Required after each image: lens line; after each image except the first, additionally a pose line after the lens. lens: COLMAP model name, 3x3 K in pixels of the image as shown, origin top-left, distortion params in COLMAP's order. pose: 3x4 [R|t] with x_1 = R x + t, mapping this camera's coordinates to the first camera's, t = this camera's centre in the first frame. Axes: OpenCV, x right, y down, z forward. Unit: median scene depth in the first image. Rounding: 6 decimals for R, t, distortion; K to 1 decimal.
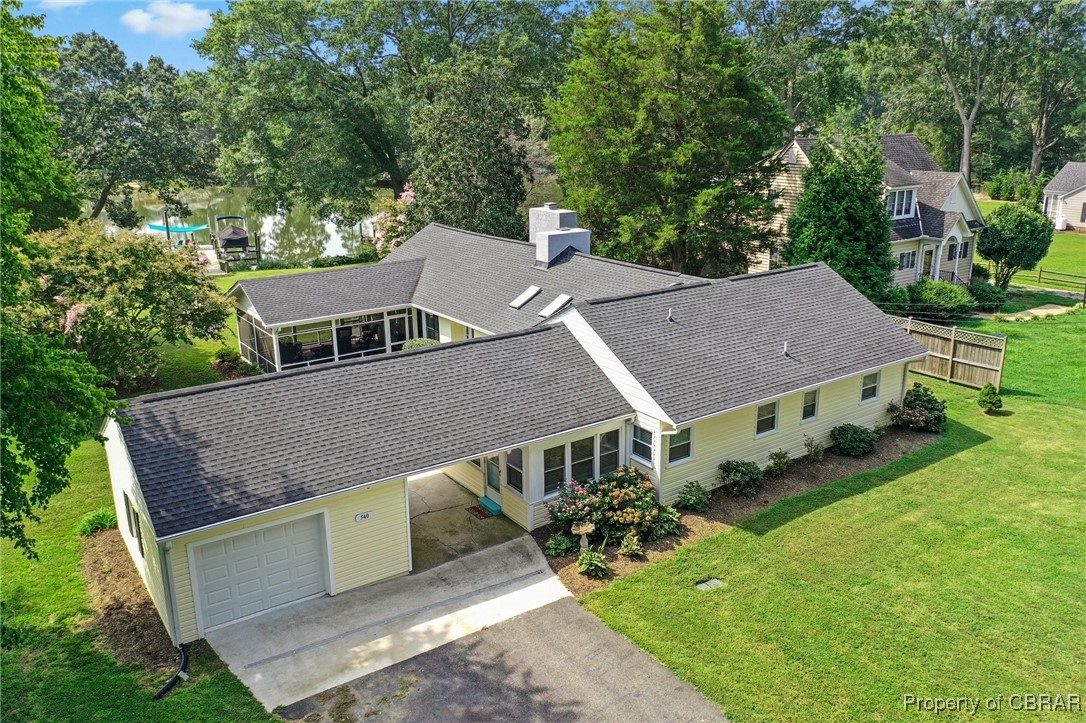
lens RADIAL K [[866.3, 0, 545.7], [0, 866.3, 358.7], [0, 0, 1]] dist [-0.006438, 0.003095]
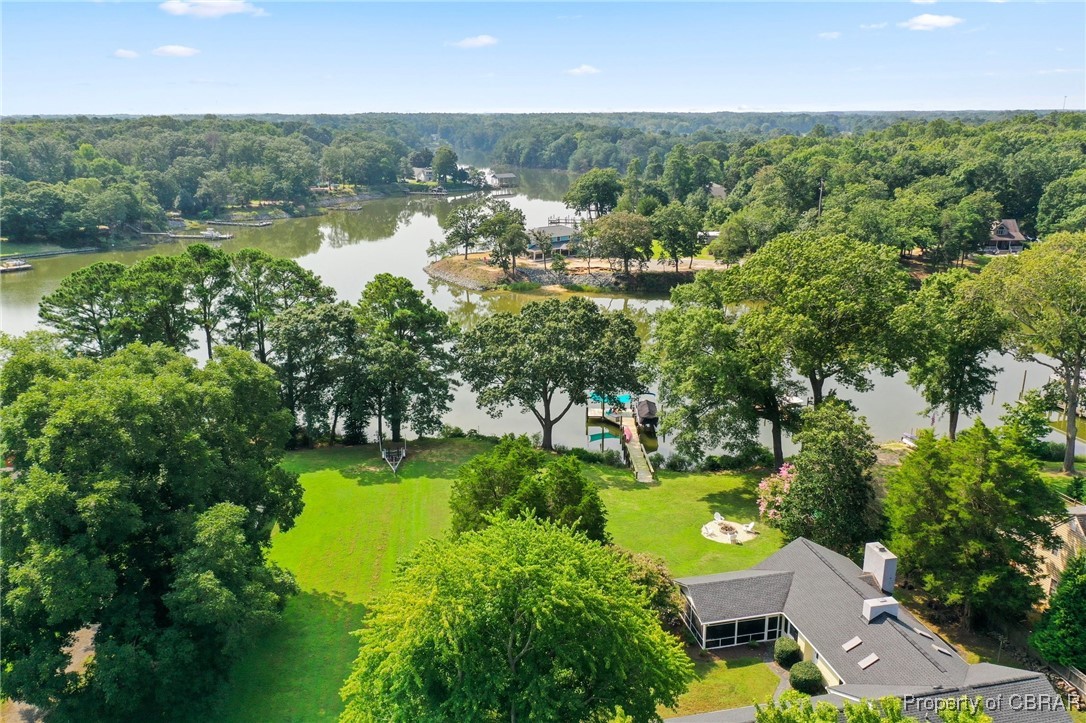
lens RADIAL K [[866.3, 0, 539.0], [0, 866.3, 361.8], [0, 0, 1]] dist [-0.006438, 0.003095]
pose [[0.916600, 0.117220, -0.382235, -0.001350], [-0.108653, 0.993105, 0.044006, -0.569622], [0.384758, 0.001195, 0.923017, -0.750958]]
